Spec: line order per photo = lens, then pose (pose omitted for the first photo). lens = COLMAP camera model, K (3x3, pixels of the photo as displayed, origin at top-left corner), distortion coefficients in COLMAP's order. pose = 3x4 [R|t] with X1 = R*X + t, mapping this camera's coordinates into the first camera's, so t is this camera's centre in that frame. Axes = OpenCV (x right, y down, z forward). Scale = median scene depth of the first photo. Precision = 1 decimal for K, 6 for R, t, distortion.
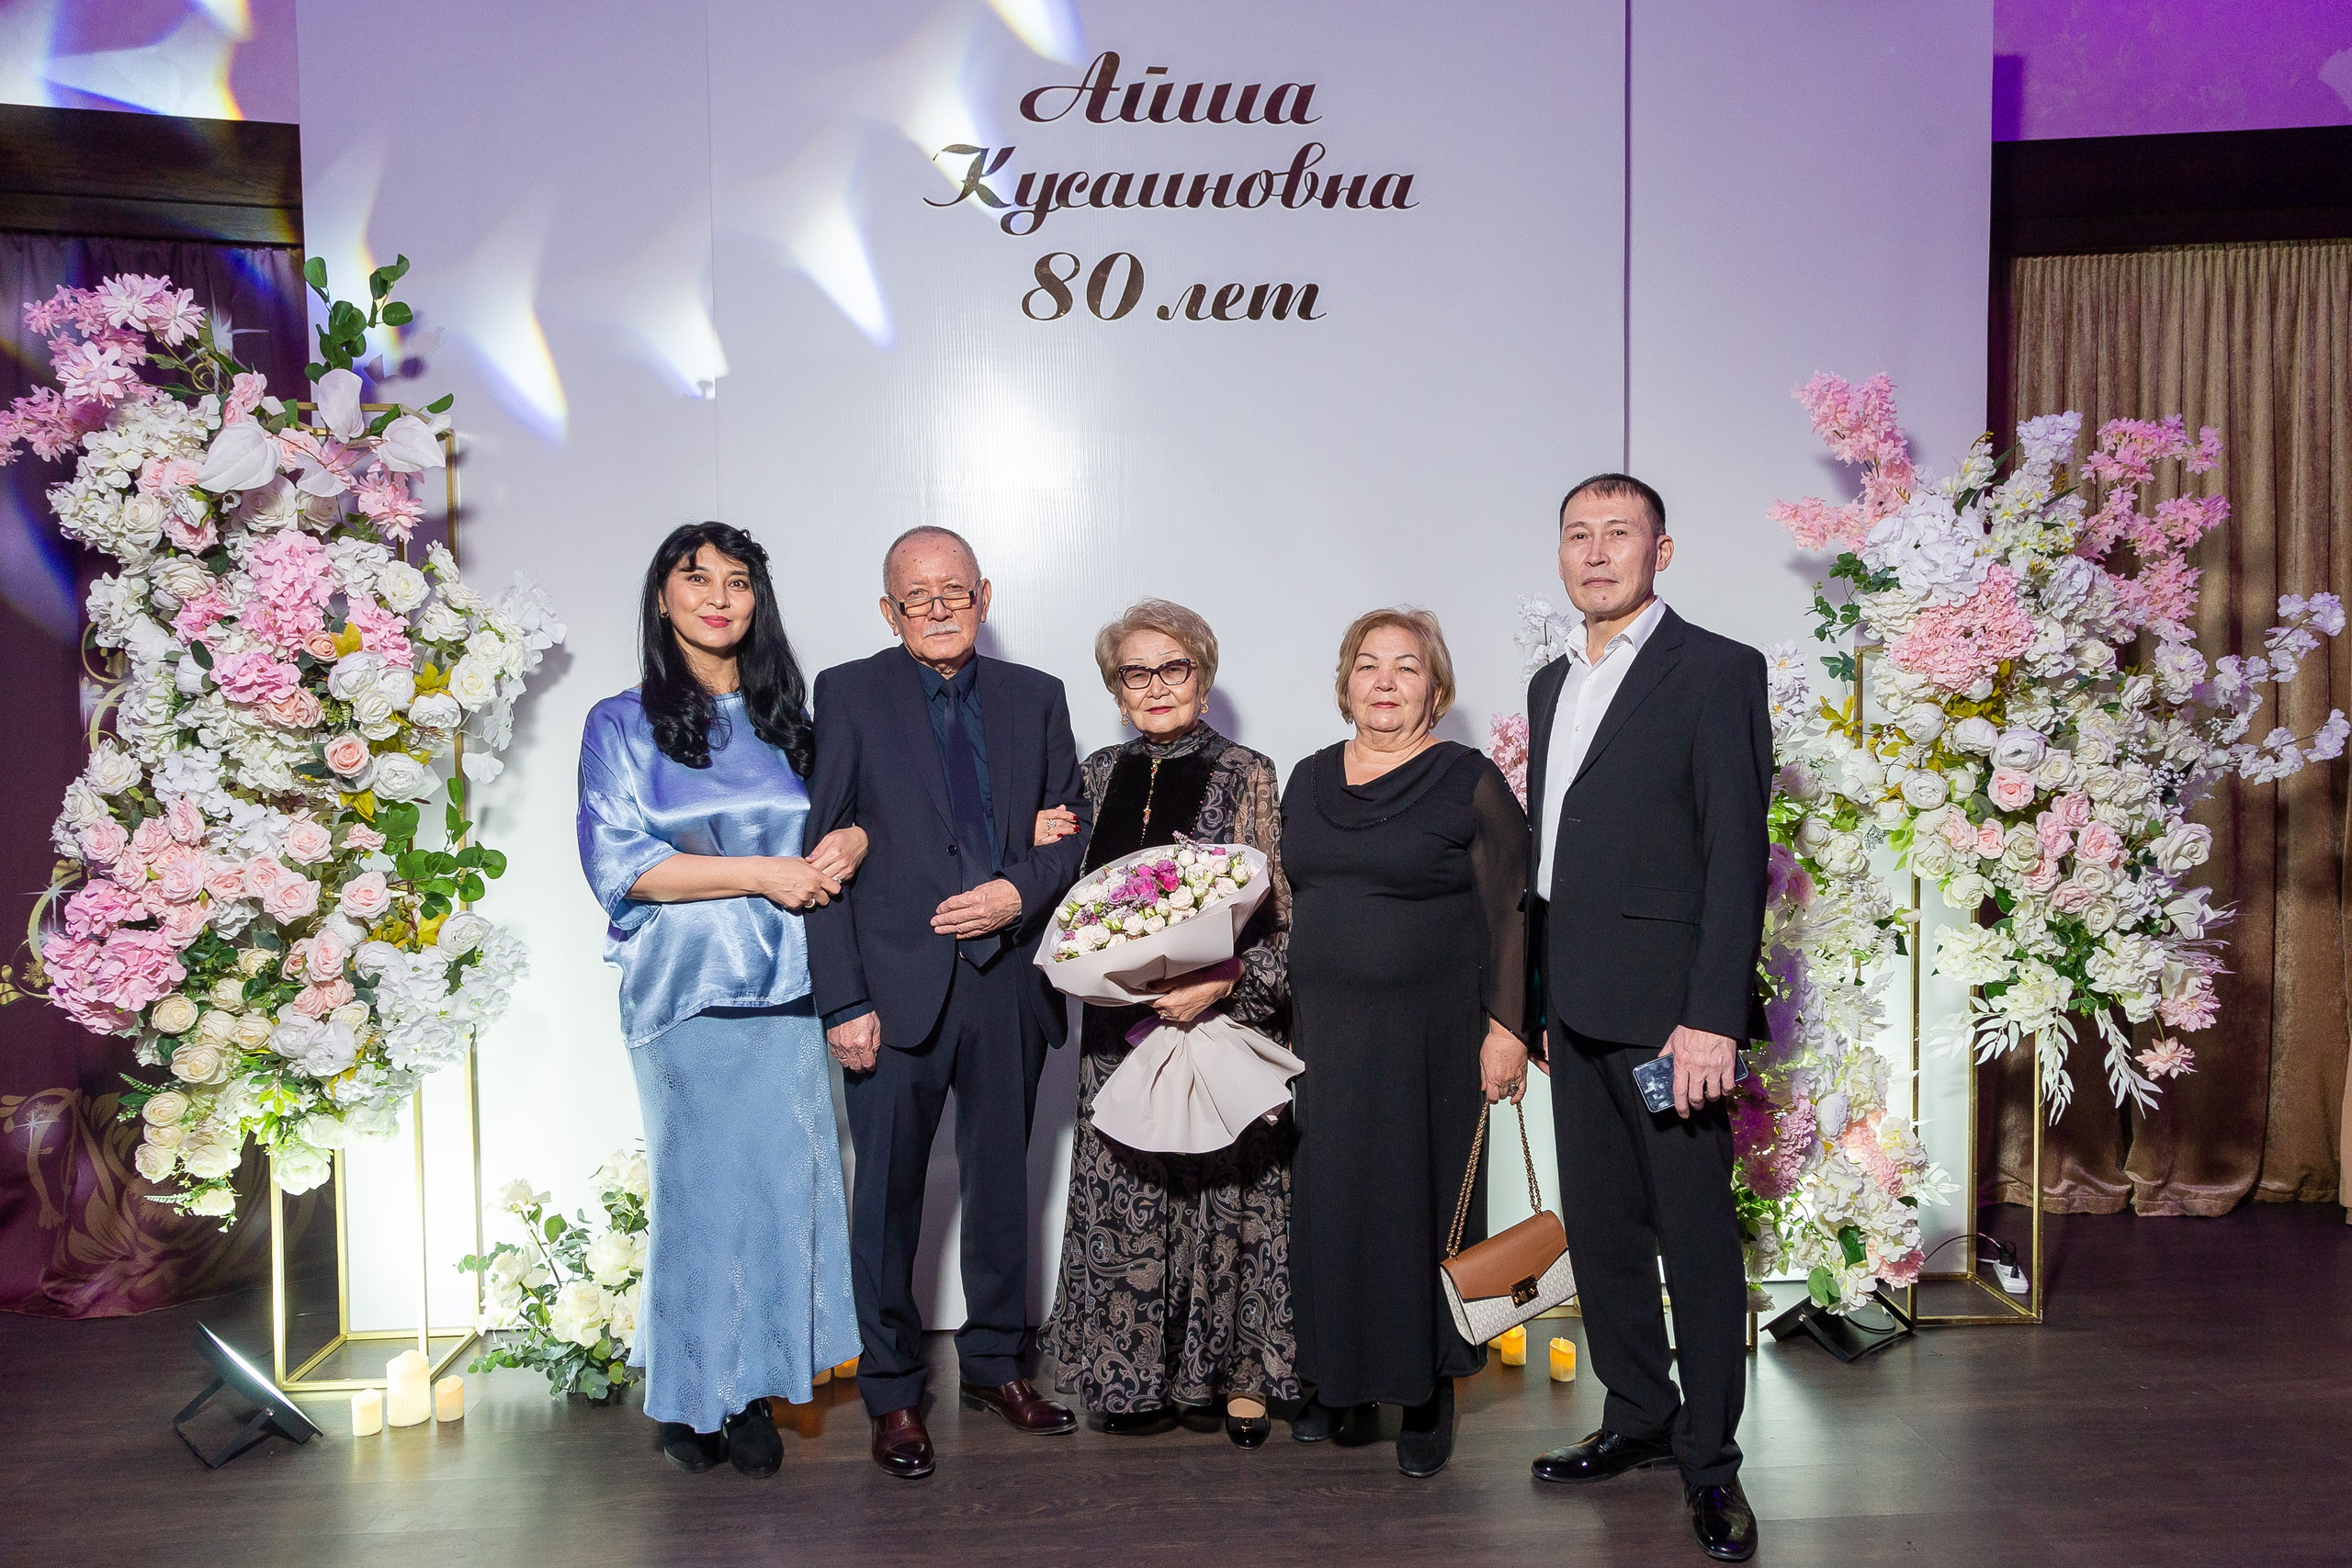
lens RADIAL K [[1751.3, 0, 1198.6], [0, 1751.3, 790.1], [0, 0, 1]] dist [0.027338, -0.006727]
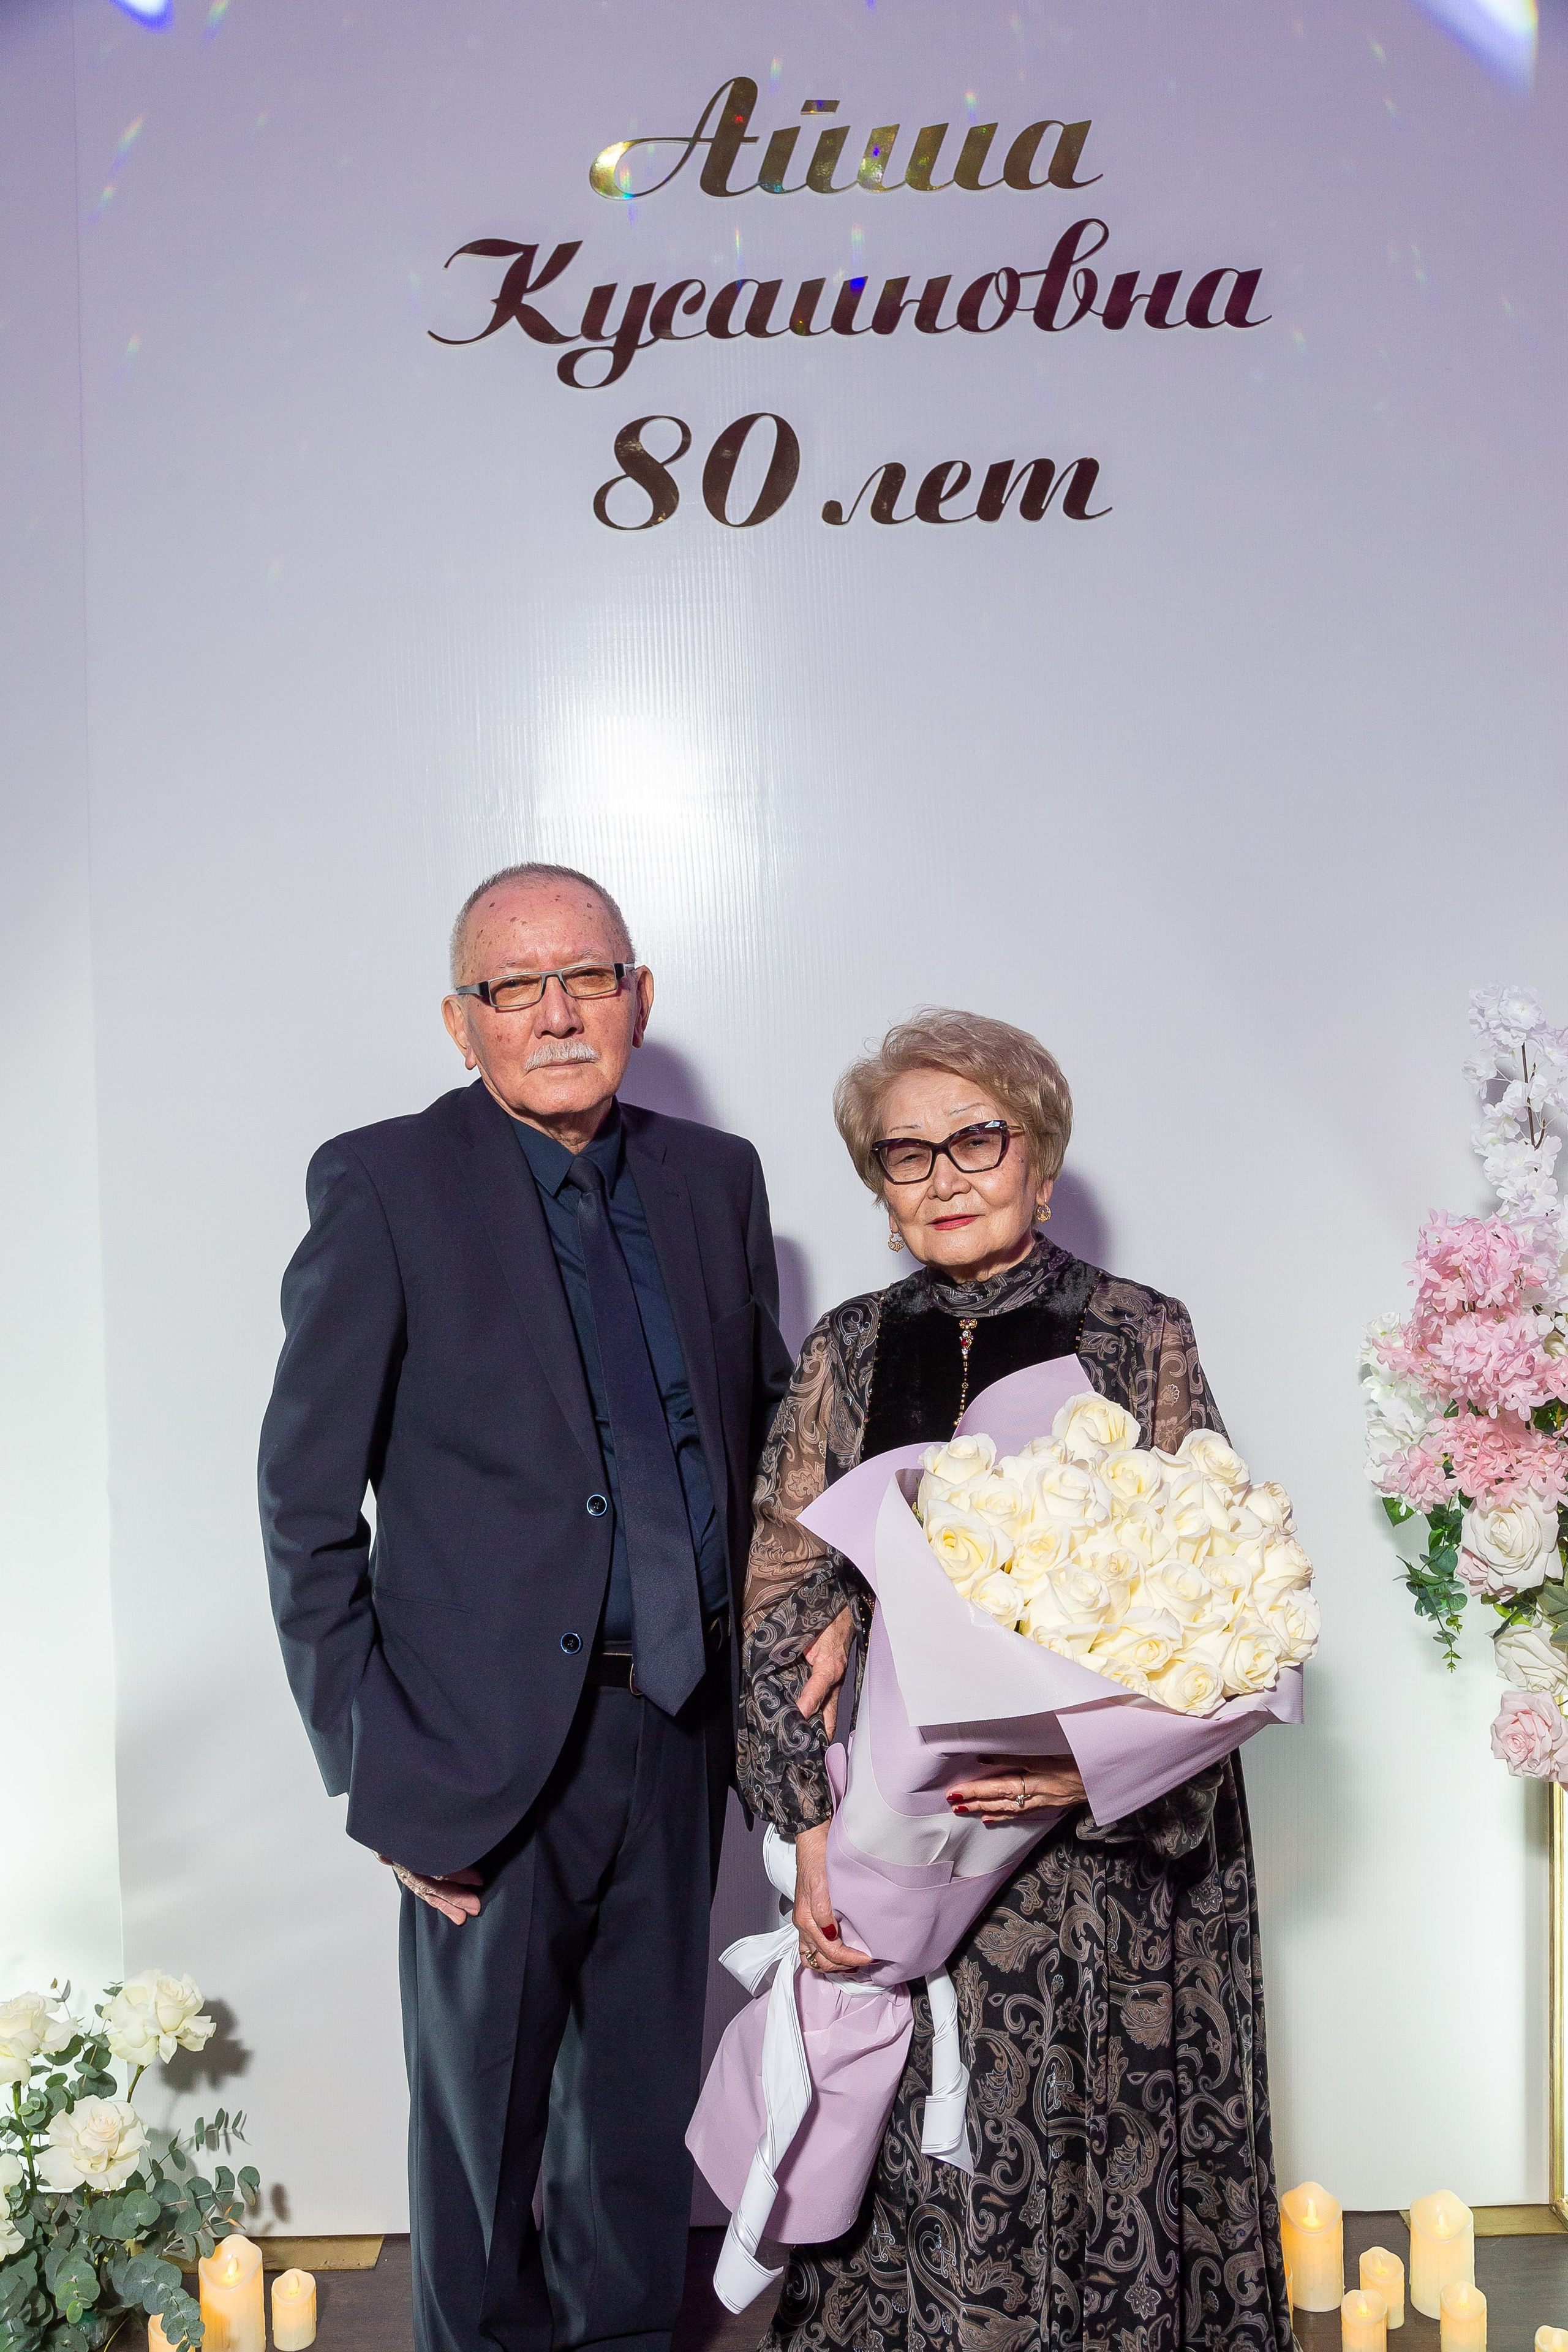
lens RADIAL K [[2120.2, 0, 779.4], [0, 2120.2, 1166.7], [0, 0, 1]] dist [-0.004587, -0.007696]
pose [[0.997651, -0.005091, -0.068315, 0.009383], [0.004201, 0.999904, -0.013167, -0.044179], [0.068375, 0.012849, 0.997577, 0.295187]]
